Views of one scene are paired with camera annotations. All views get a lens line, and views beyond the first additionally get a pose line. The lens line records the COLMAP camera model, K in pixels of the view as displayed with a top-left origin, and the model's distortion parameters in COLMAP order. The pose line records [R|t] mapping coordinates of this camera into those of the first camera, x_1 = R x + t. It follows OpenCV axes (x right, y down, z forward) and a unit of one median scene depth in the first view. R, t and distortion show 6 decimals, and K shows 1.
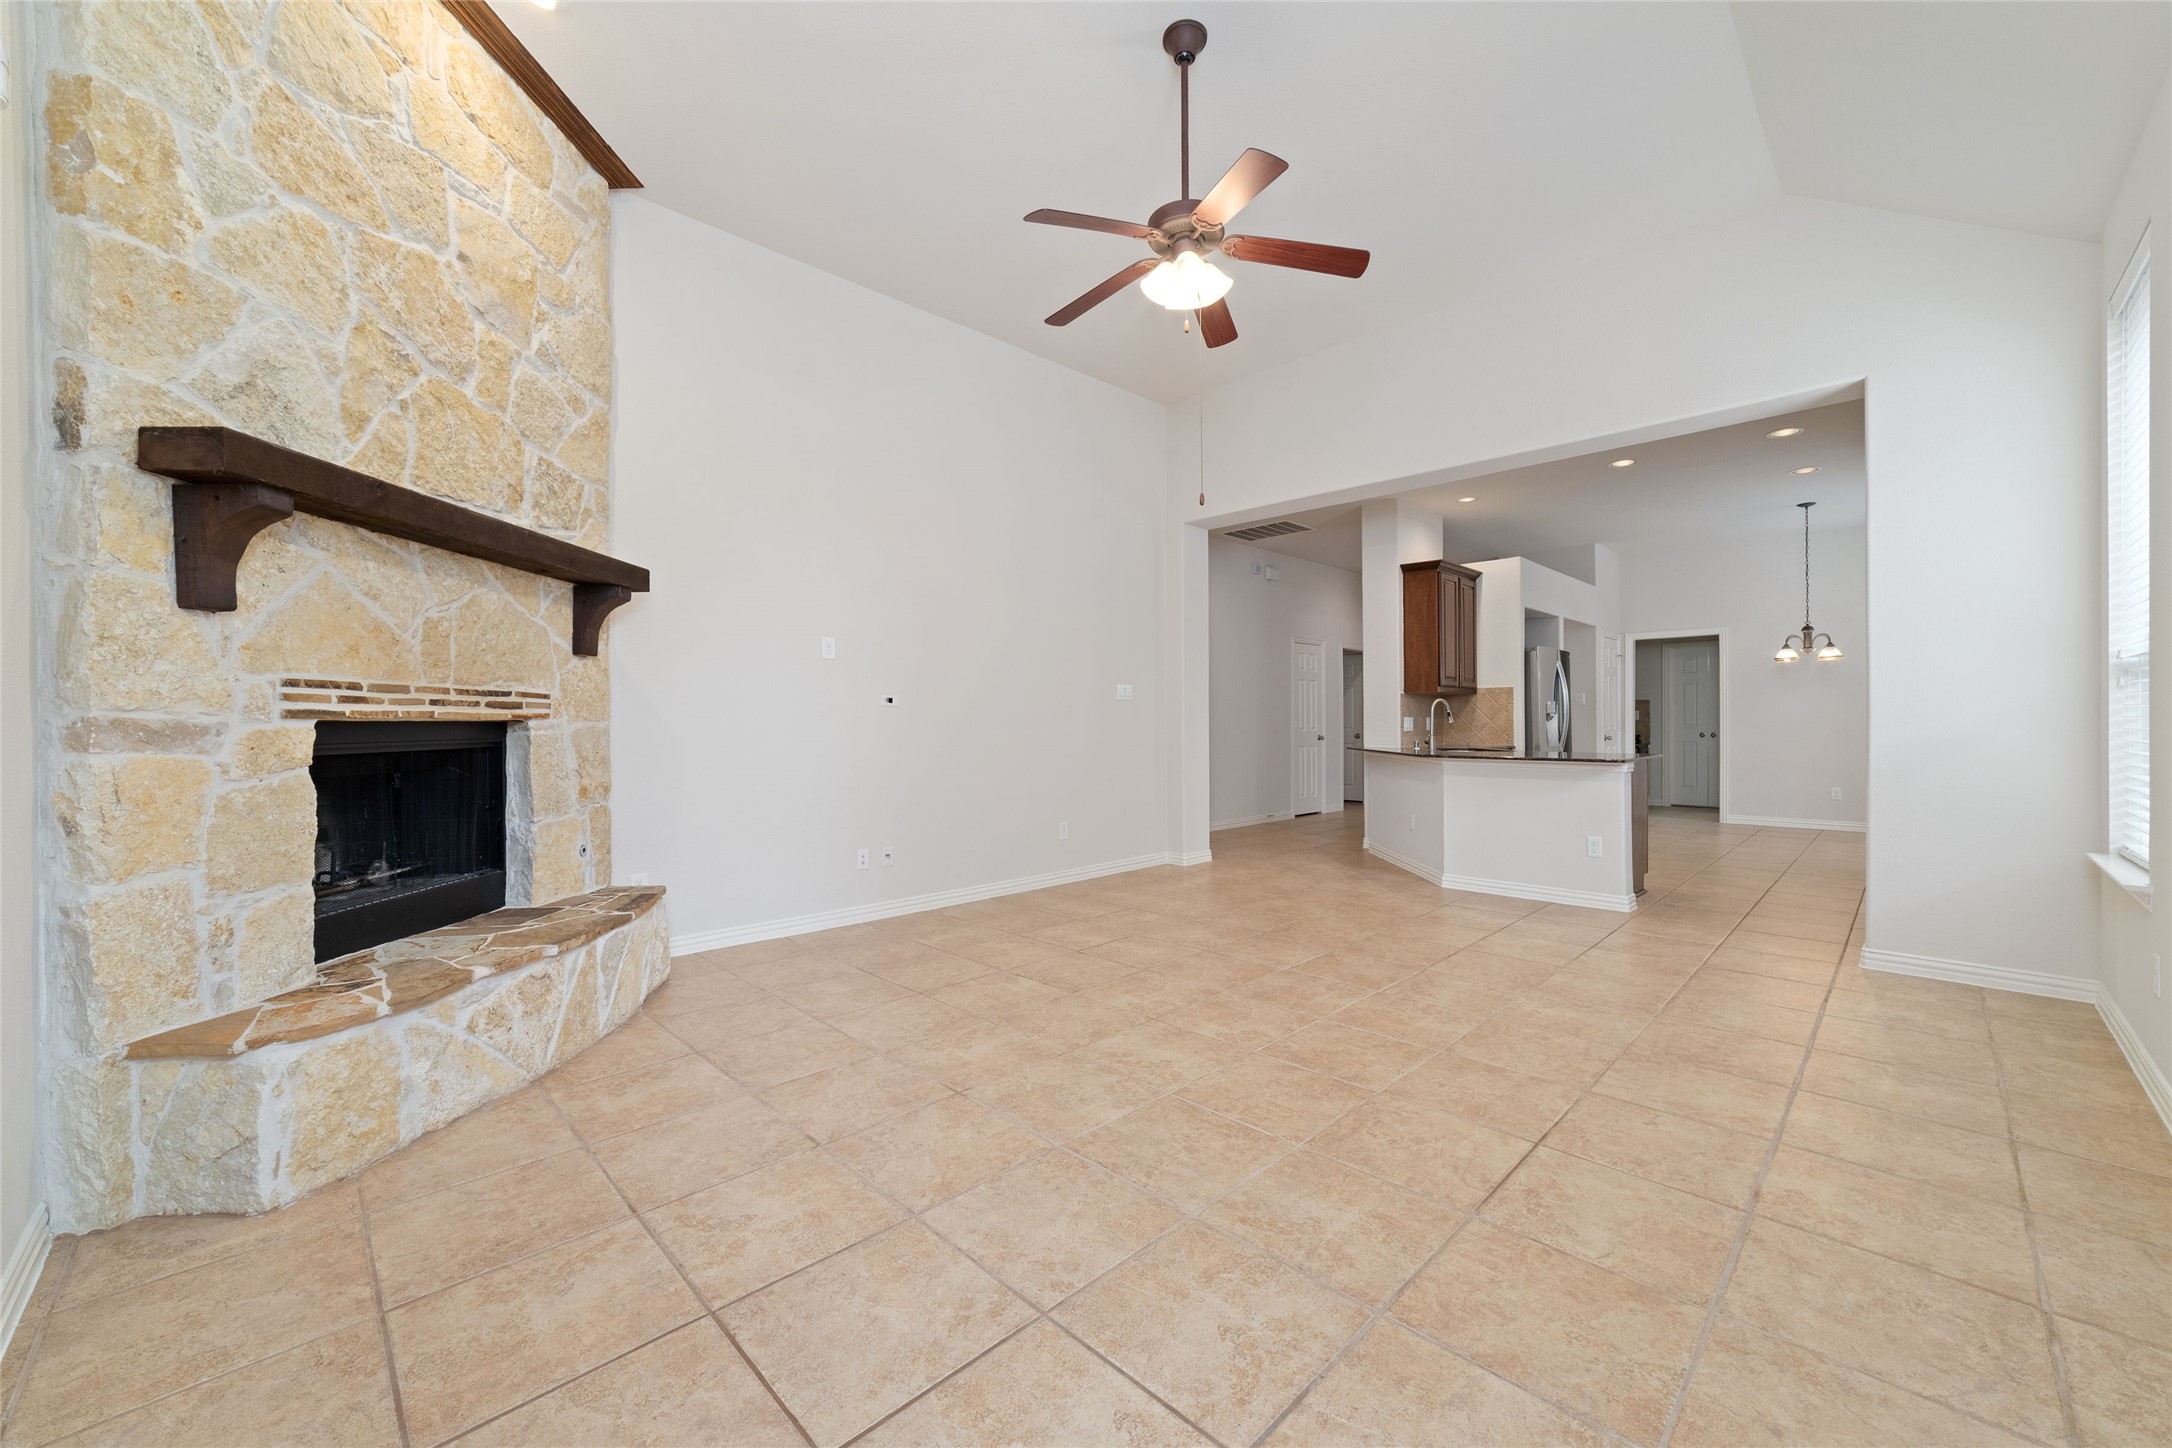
lens RADIAL K [[833.1, 0, 1090.0], [0, 833.1, 723.4], [0, 0, 1]] dist [-0.016681, 0.005201]
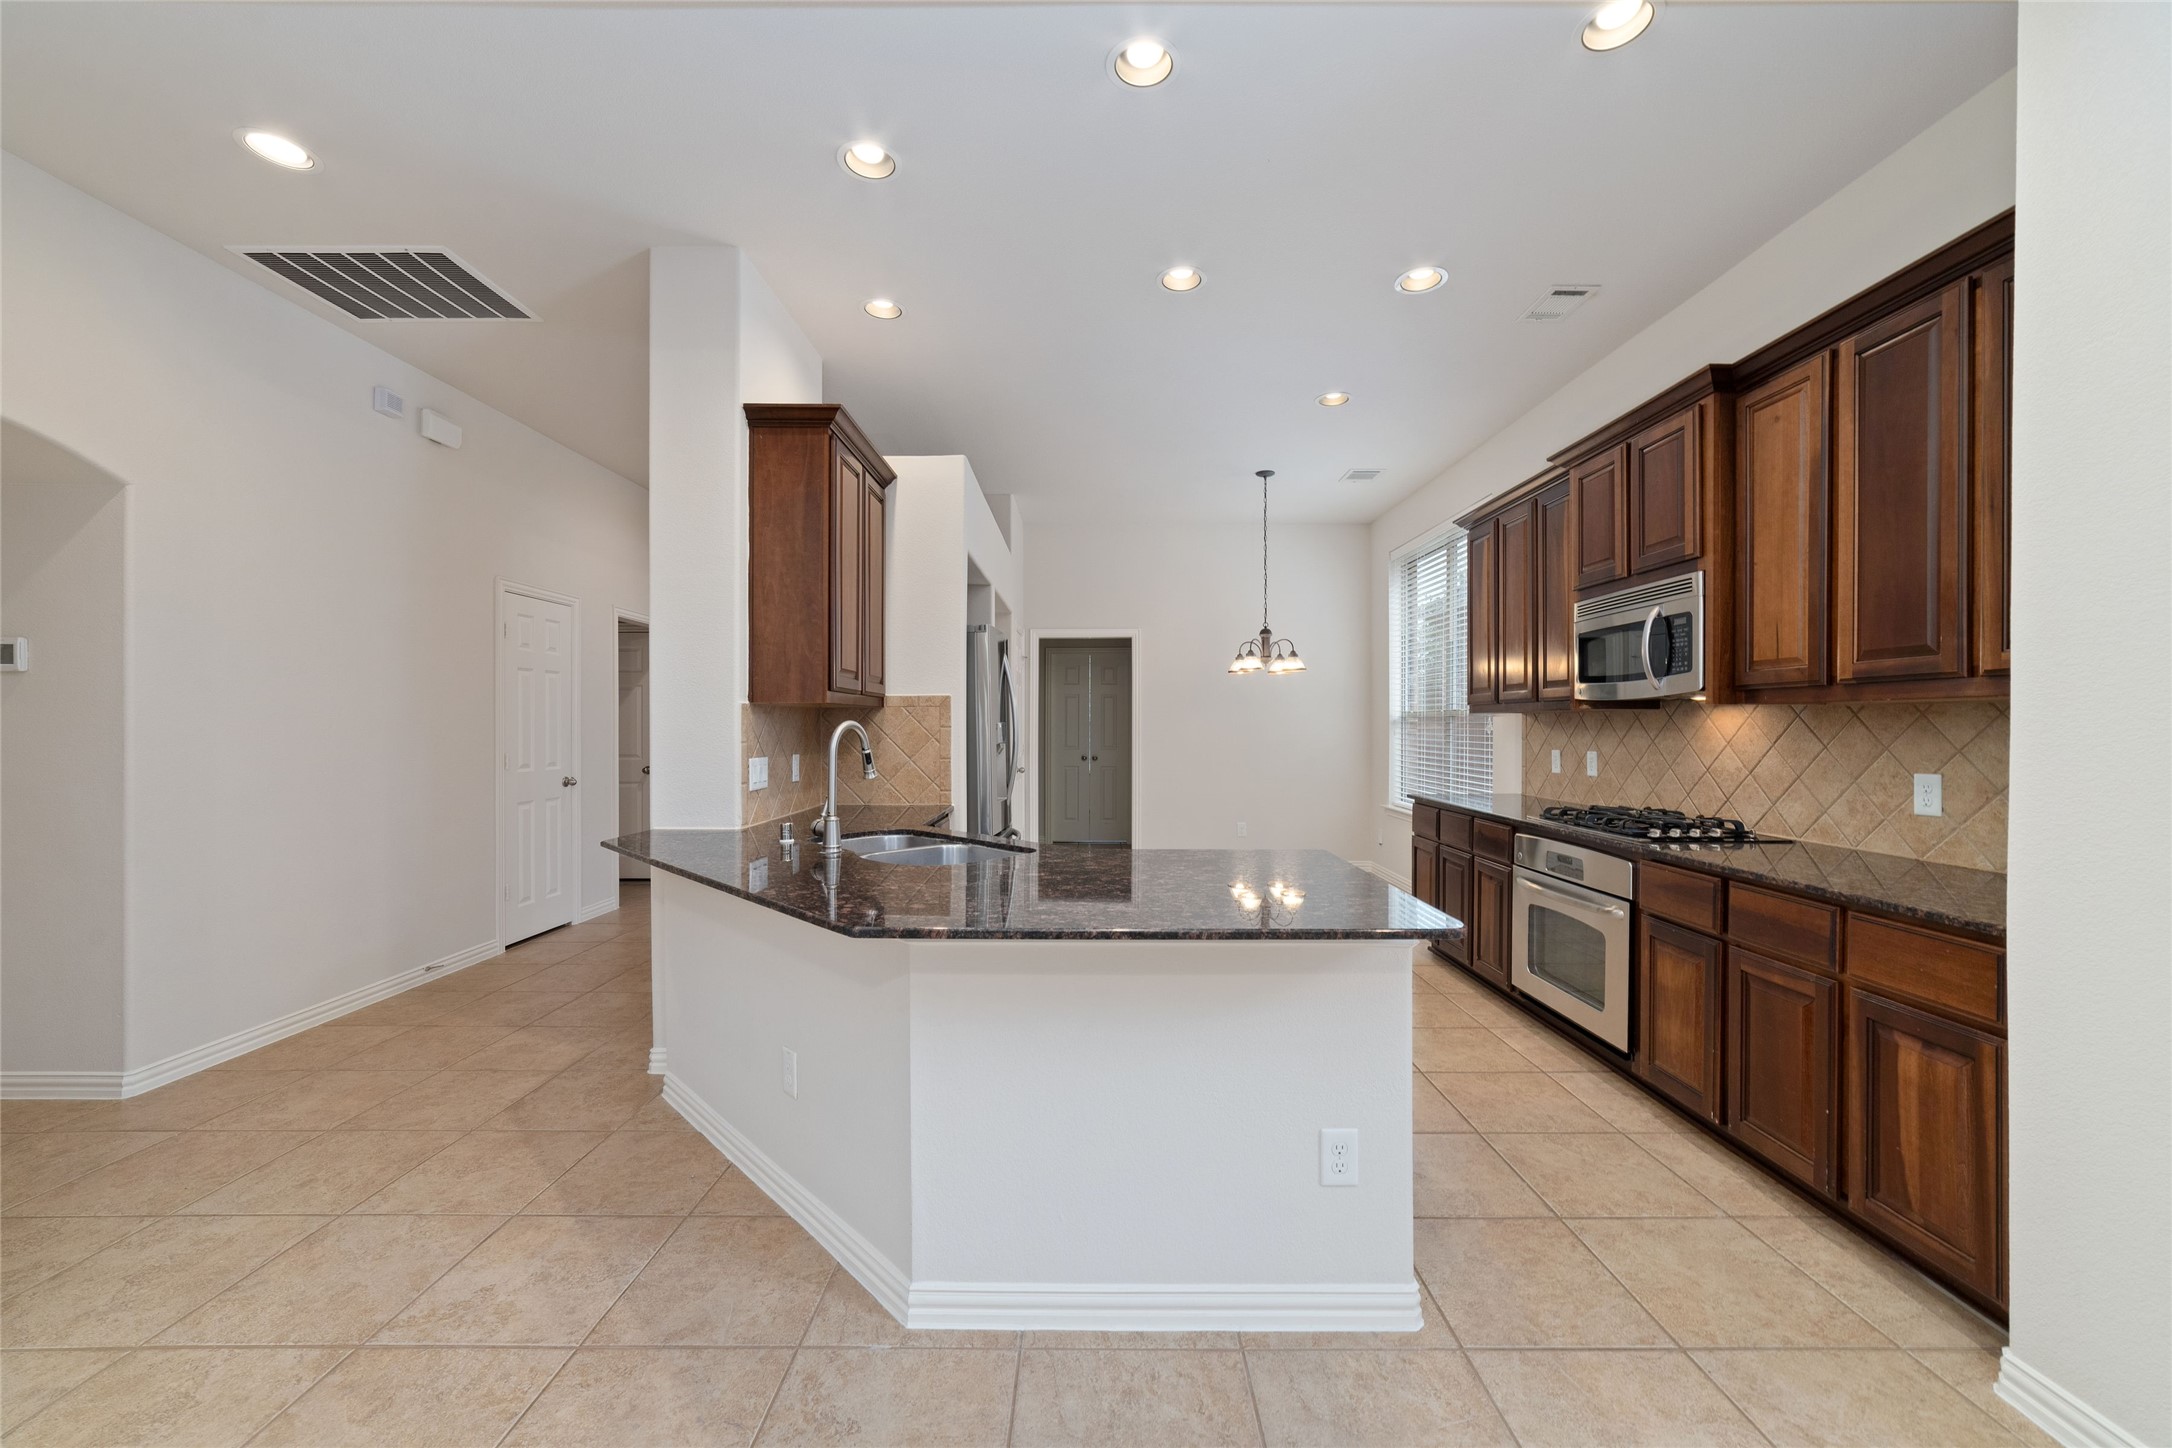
lens RADIAL K [[833.1, 0, 1088.2], [0, 833.1, 728.2], [0, 0, 1]] dist [-0.016681, 0.005201]
pose [[0.701225, 0.001121, 0.712939, 0.476850], [-0.001225, 0.999999, -0.000368, -0.059285], [-0.712939, -0.000615, 0.701226, 1.417851]]
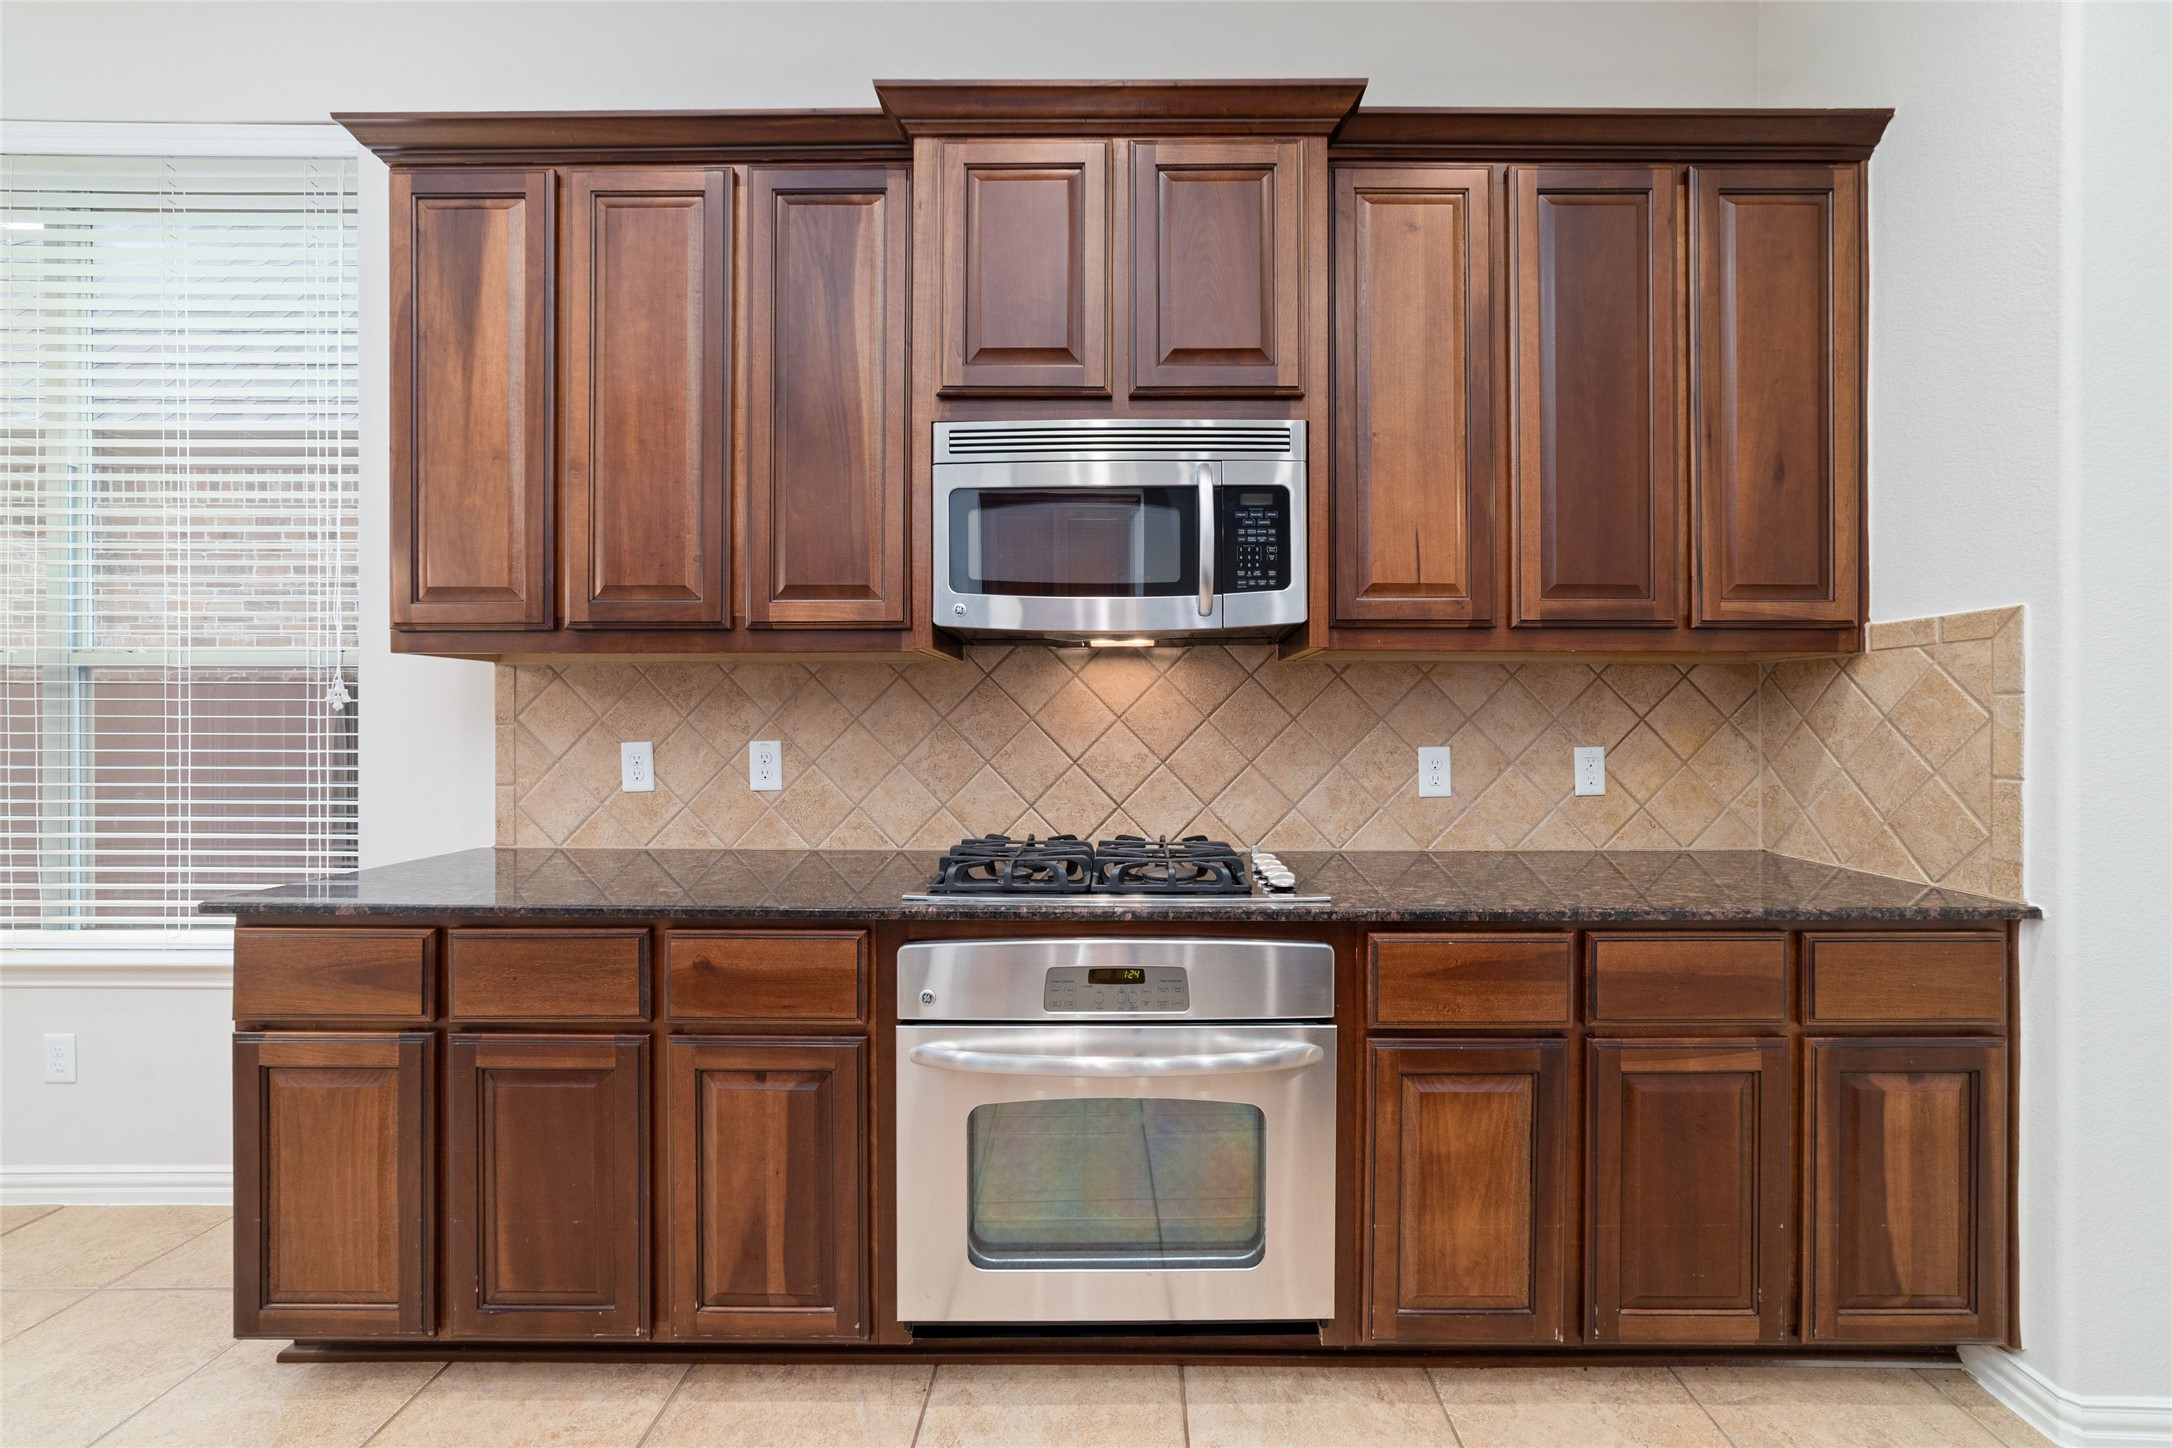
lens RADIAL K [[833.1, 0, 1098.3], [0, 833.1, 726.1], [0, 0, 1]] dist [-0.016681, 0.005201]
pose [[-0.712110, 0.002971, 0.702061, 1.375551], [0.003751, 0.999993, -0.000427, -0.032990], [-0.702058, 0.002329, -0.712116, 2.104579]]
